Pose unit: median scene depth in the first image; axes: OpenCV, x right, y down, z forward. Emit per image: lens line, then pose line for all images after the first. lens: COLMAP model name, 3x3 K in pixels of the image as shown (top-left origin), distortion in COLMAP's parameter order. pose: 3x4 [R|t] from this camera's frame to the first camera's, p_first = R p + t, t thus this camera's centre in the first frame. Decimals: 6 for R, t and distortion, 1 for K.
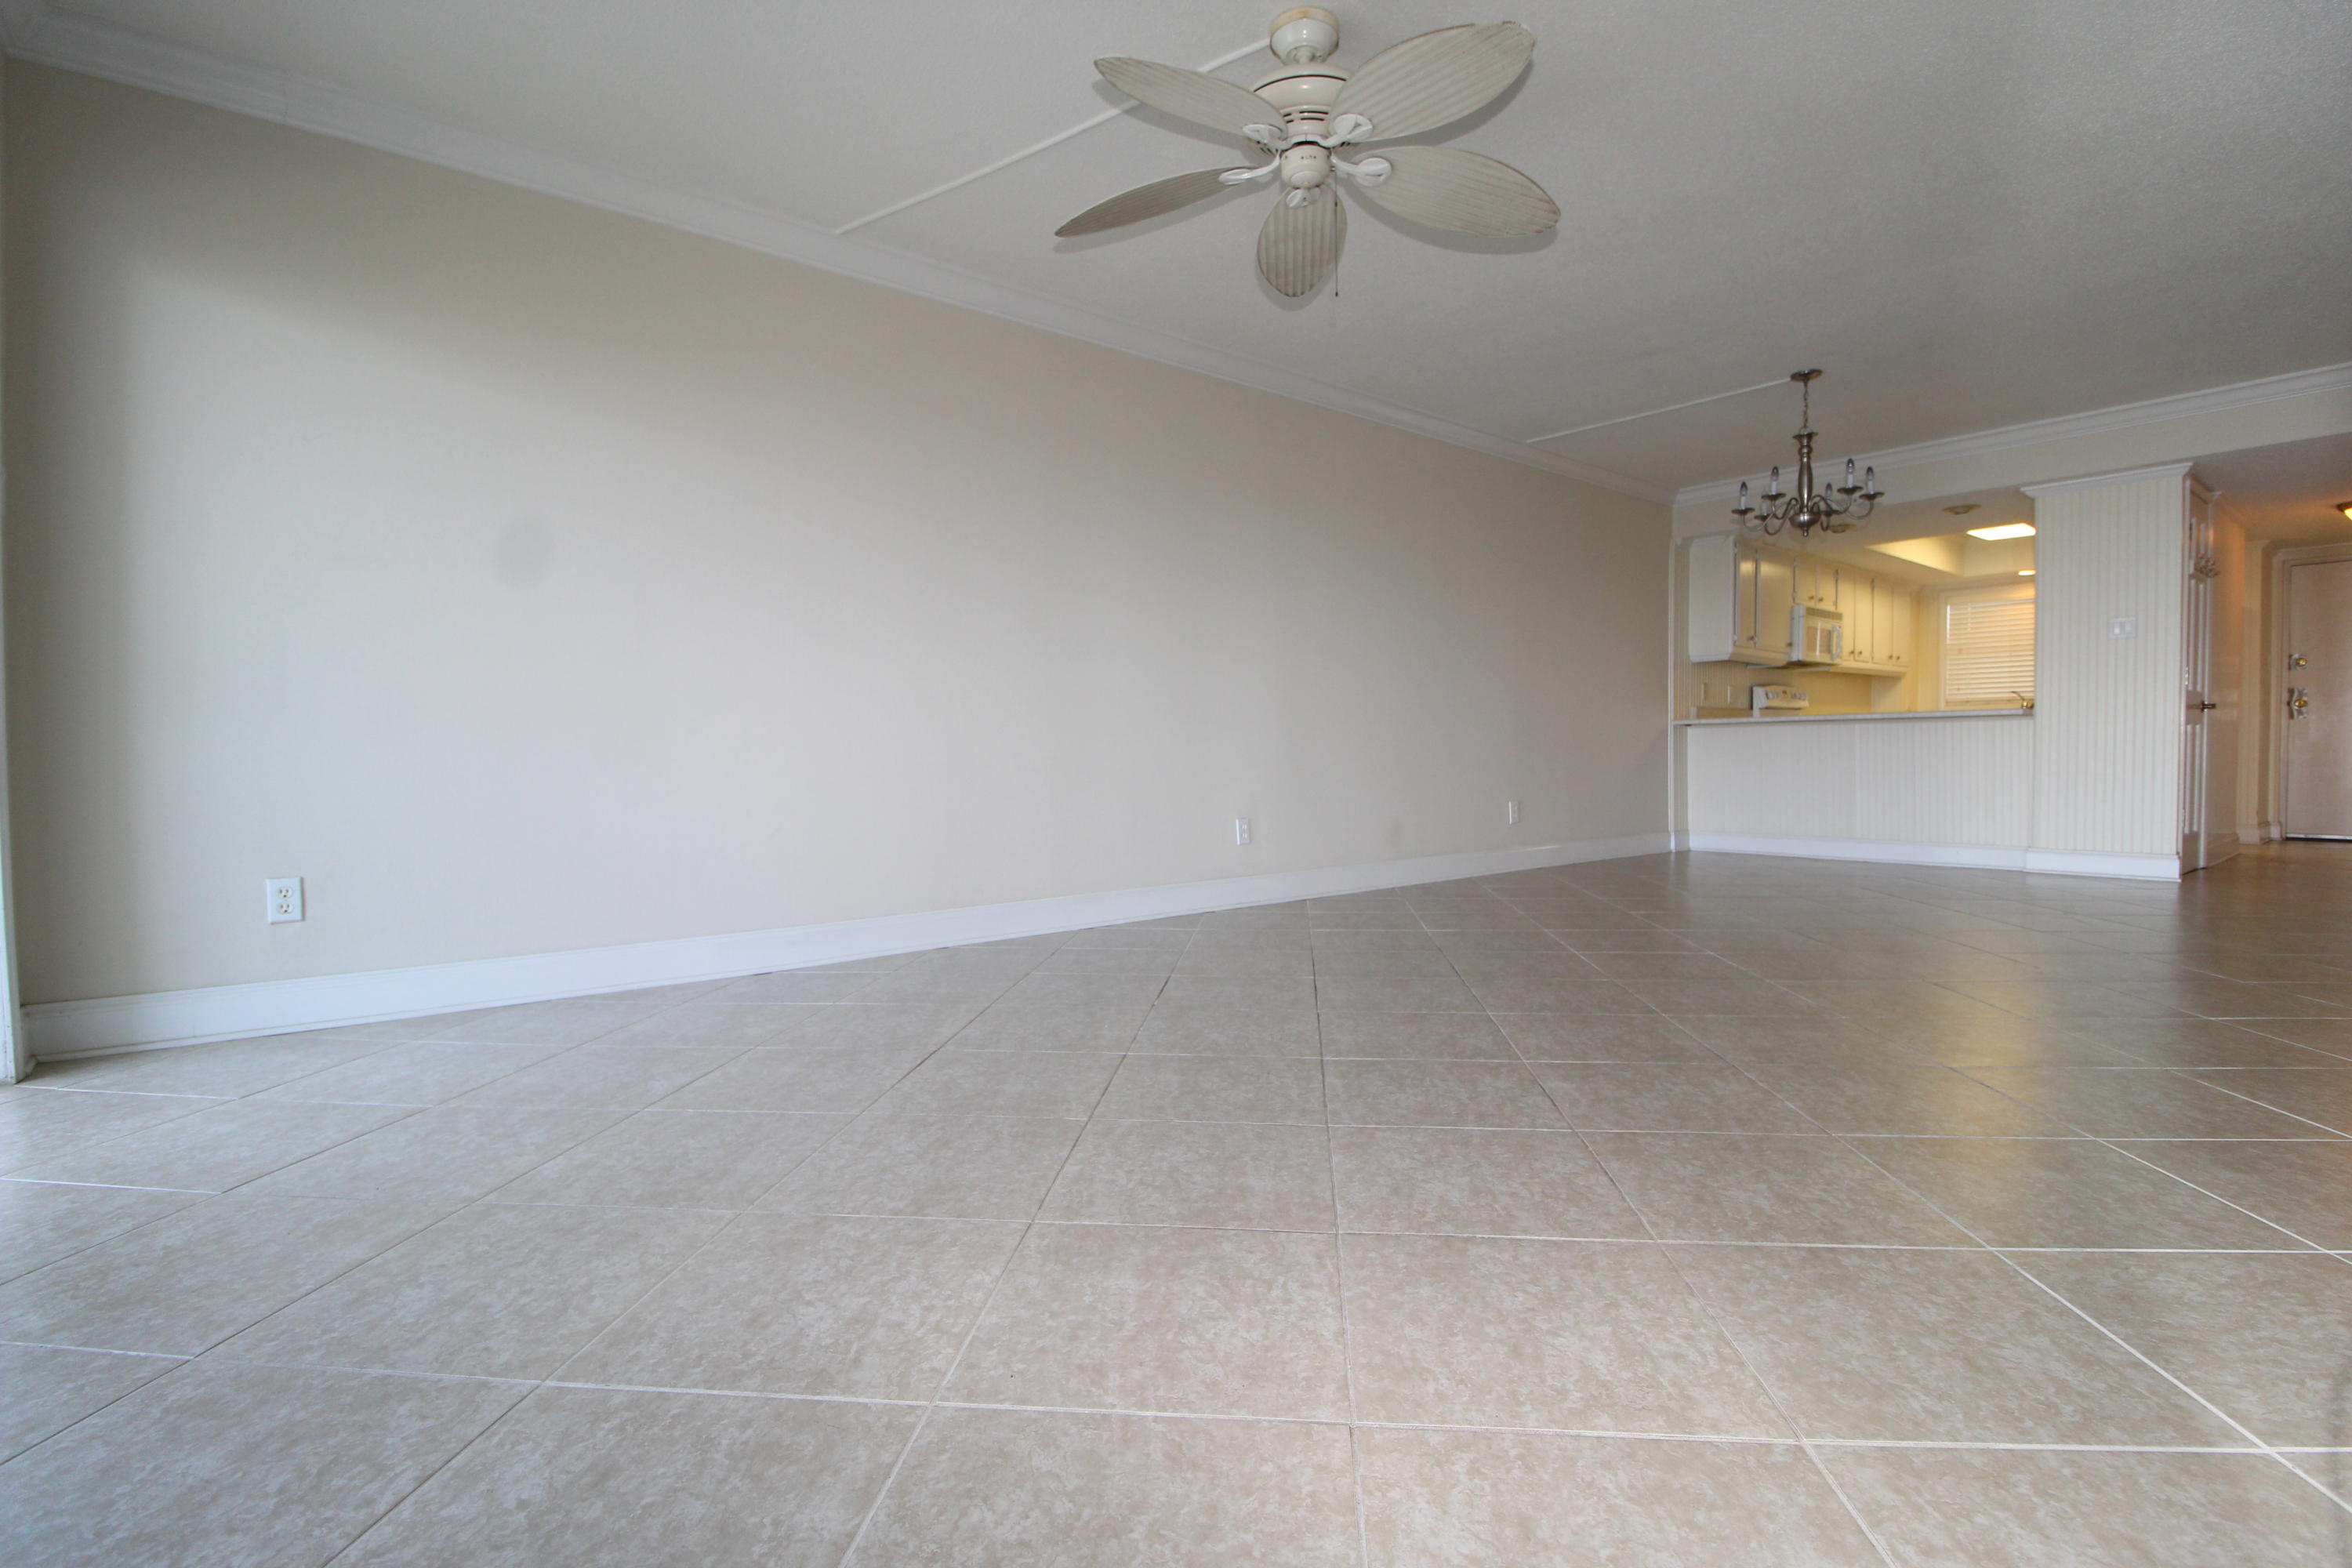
lens RADIAL K [[1079.1, 0, 1176.0], [0, 1079.1, 784.0], [0, 0, 1]] dist [-0.004479, -0.008758]
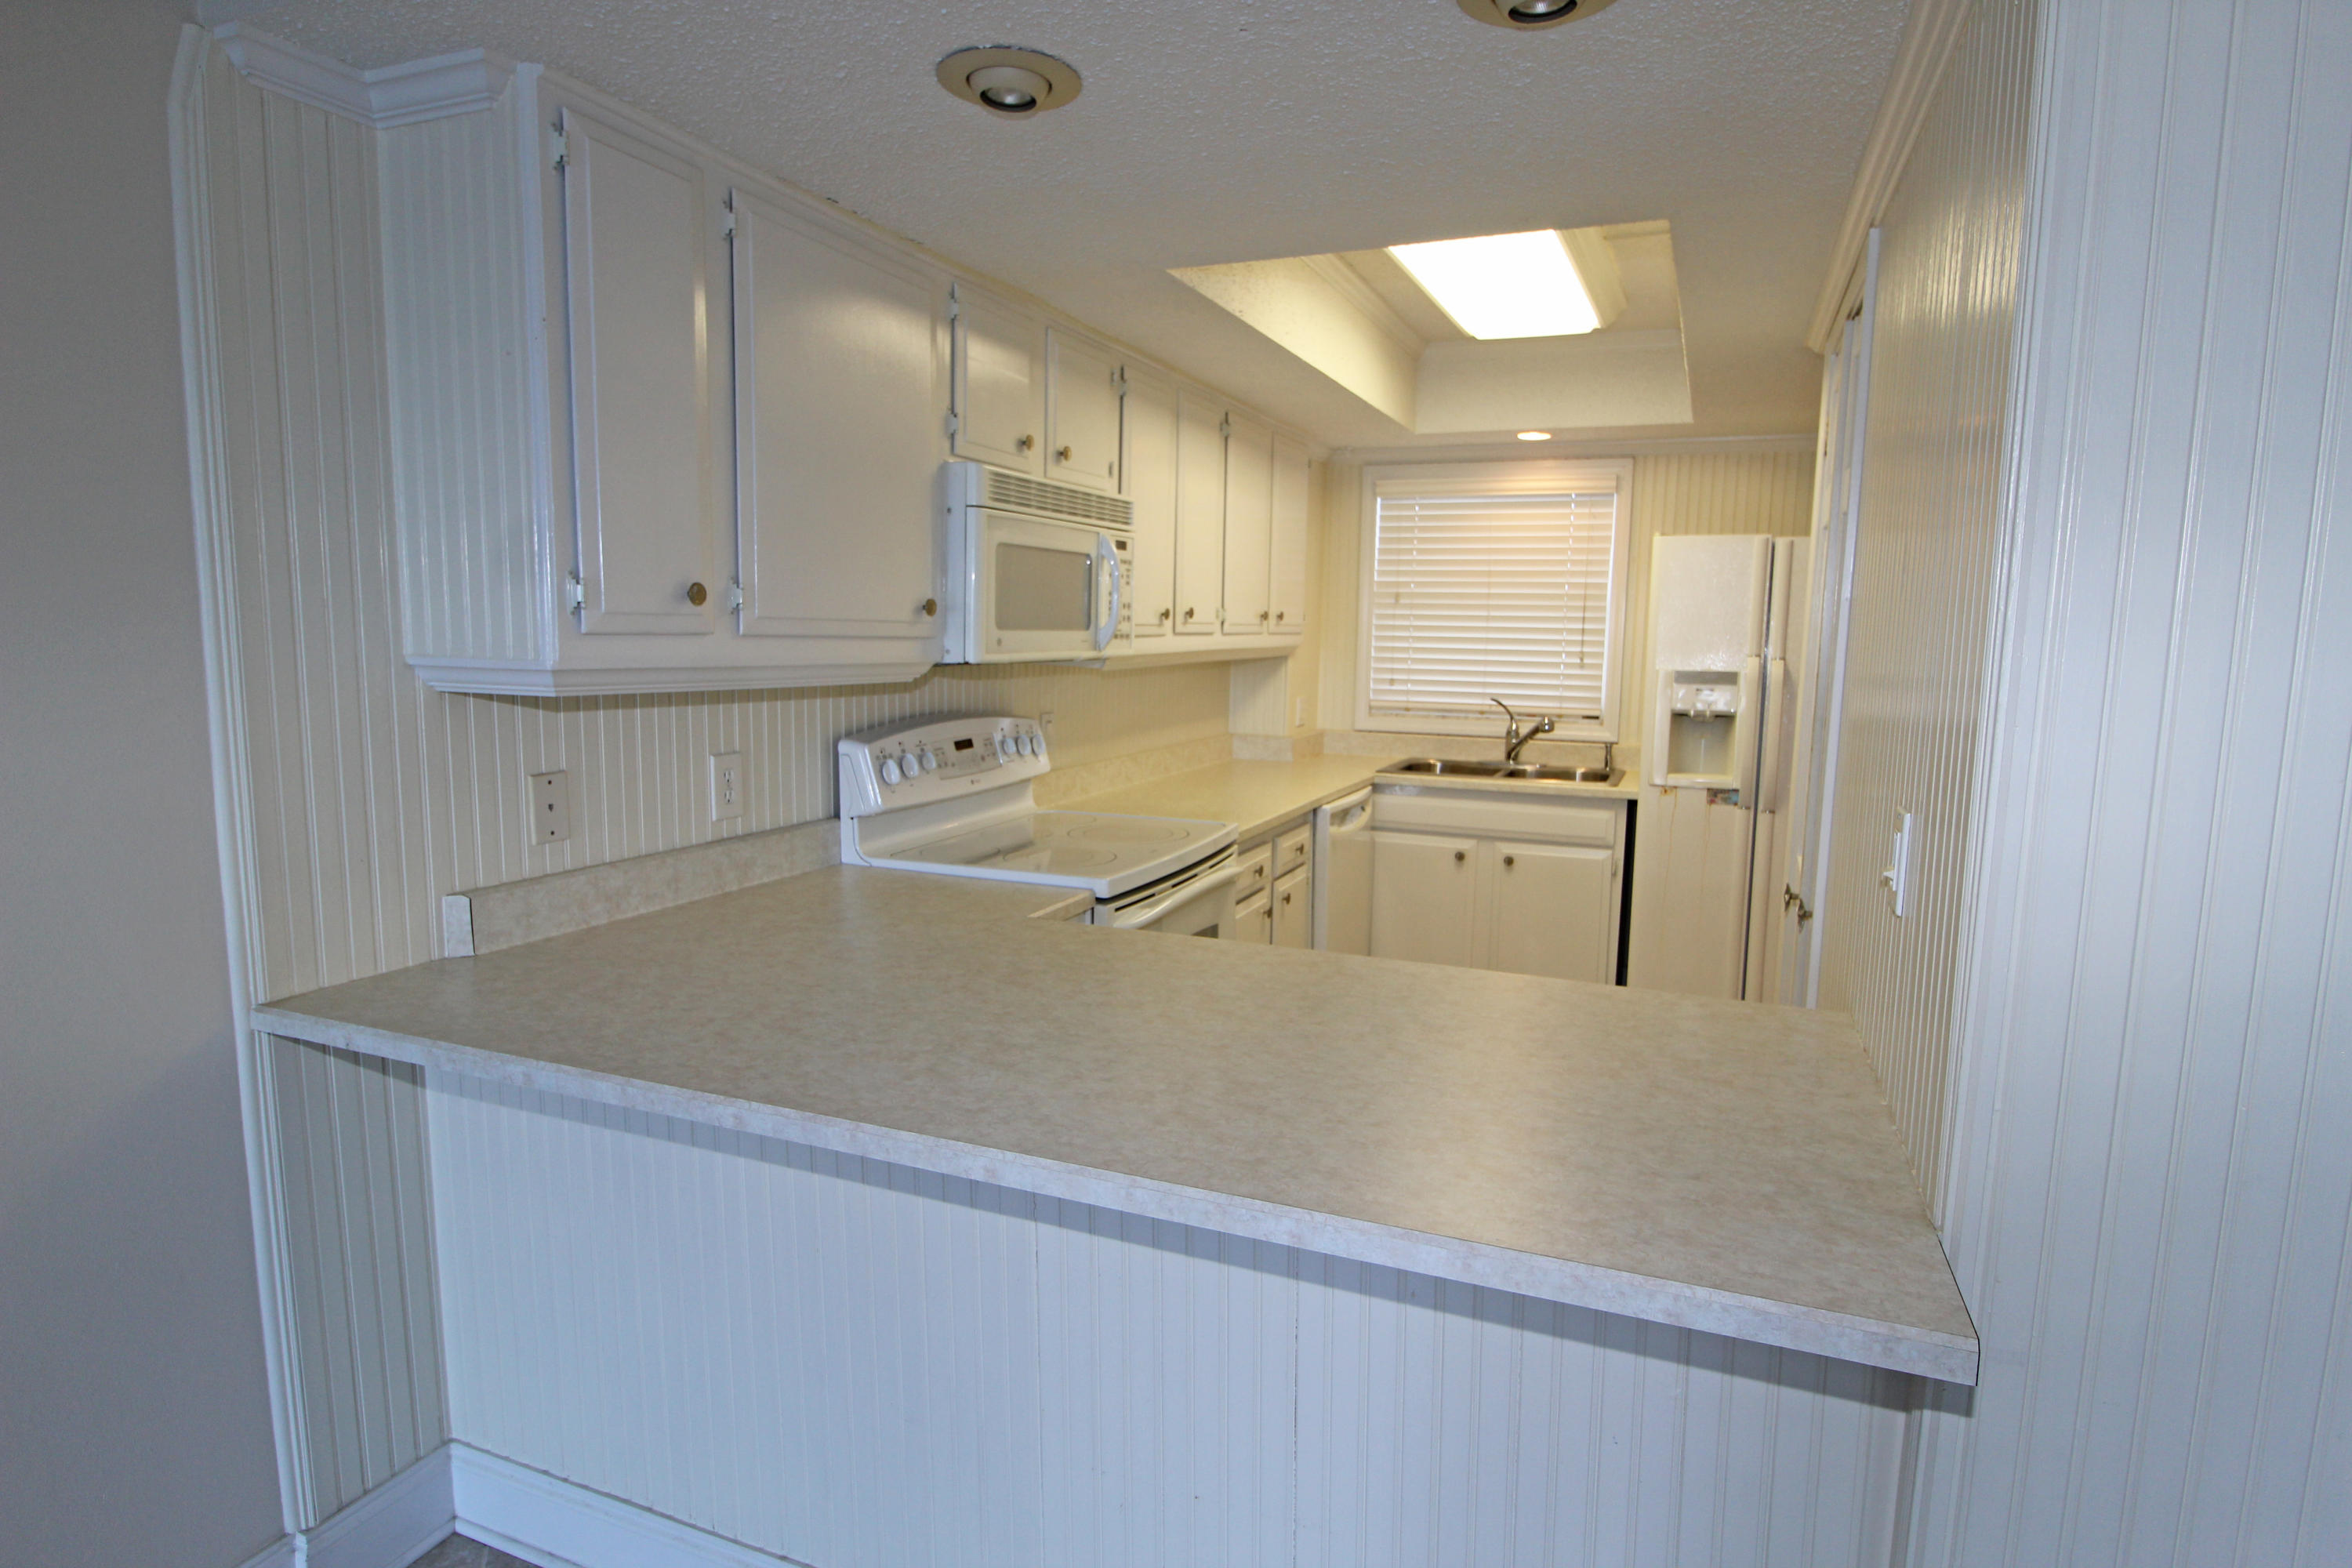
lens RADIAL K [[1248.5, 0, 1197.3], [0, 1248.5, 788.4], [0, 0, 1]] dist [-0.001467, -0.001056]
pose [[0.874089, -0.040088, 0.484109, 2.055551], [-0.010172, 0.994860, 0.100749, -0.504566], [-0.485659, -0.092988, 0.869188, 2.975852]]
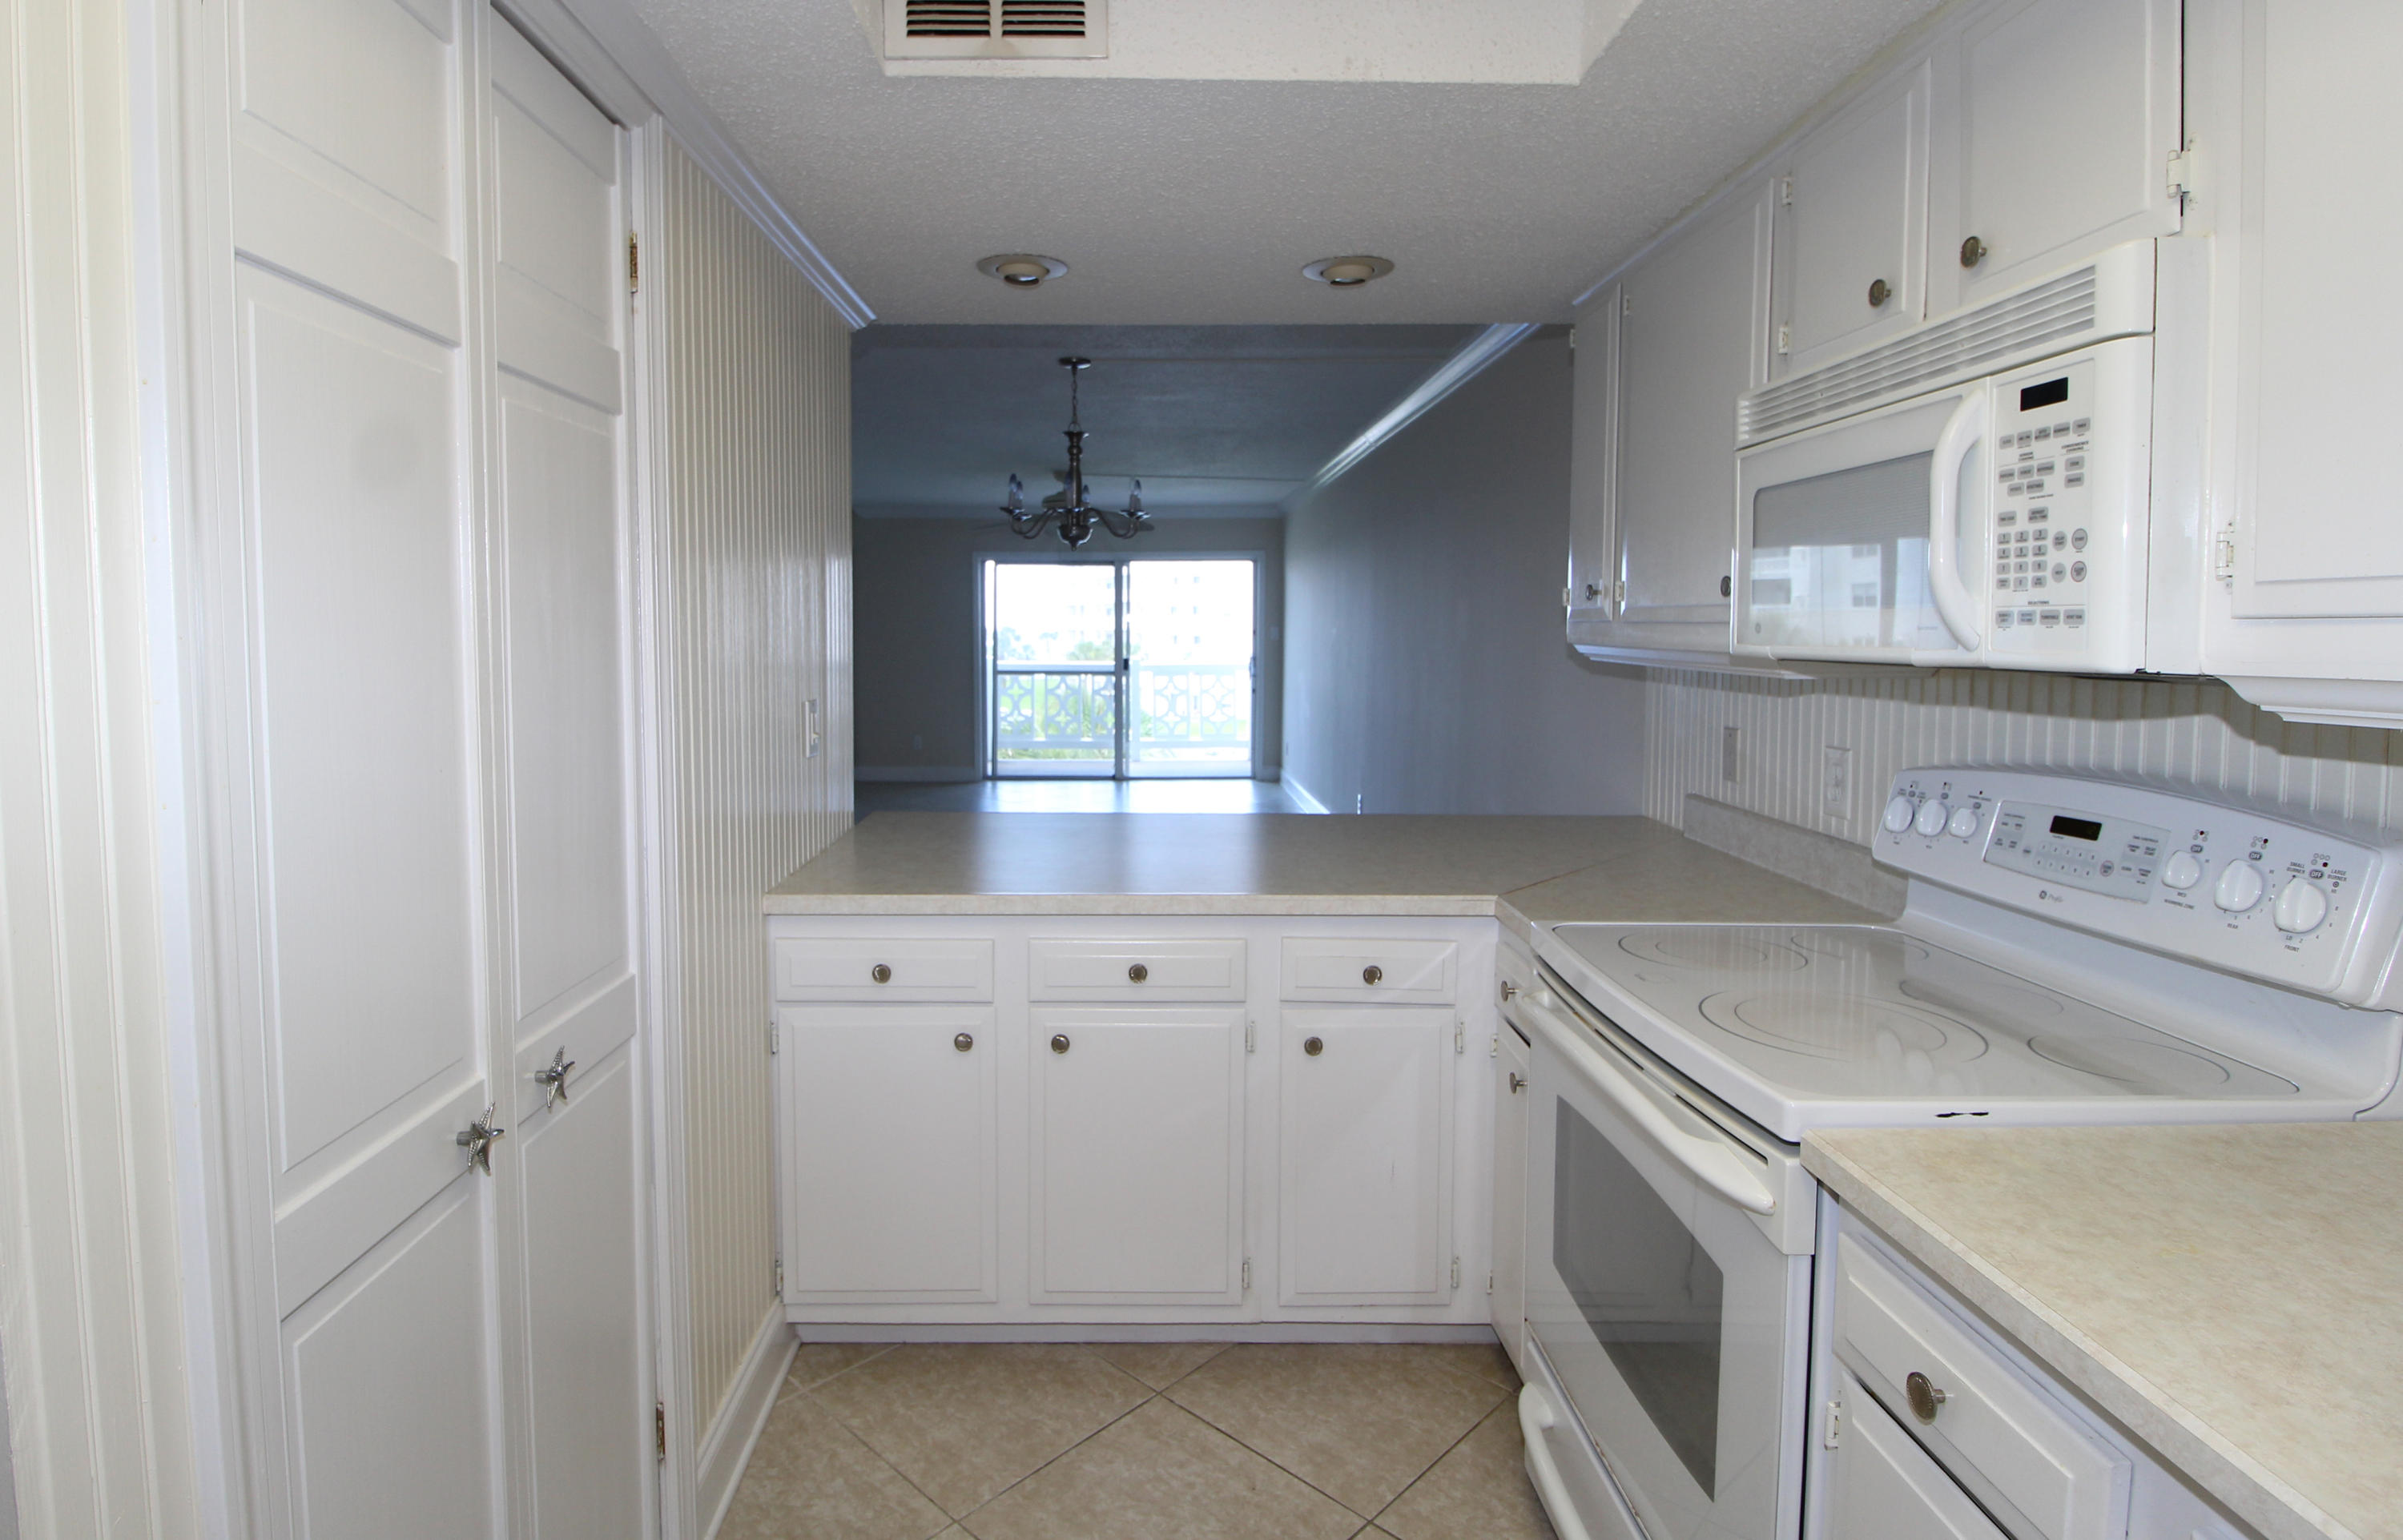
lens RADIAL K [[1213.9, 0, 1133.3], [0, 1213.9, 702.2], [0, 0, 1]] dist [0.001571, -0.015677]
pose [[-0.627752, 0.056946, -0.776328, 3.674197], [-0.015851, 0.996178, 0.085891, -0.542365], [0.778252, 0.066224, -0.624450, 4.603555]]
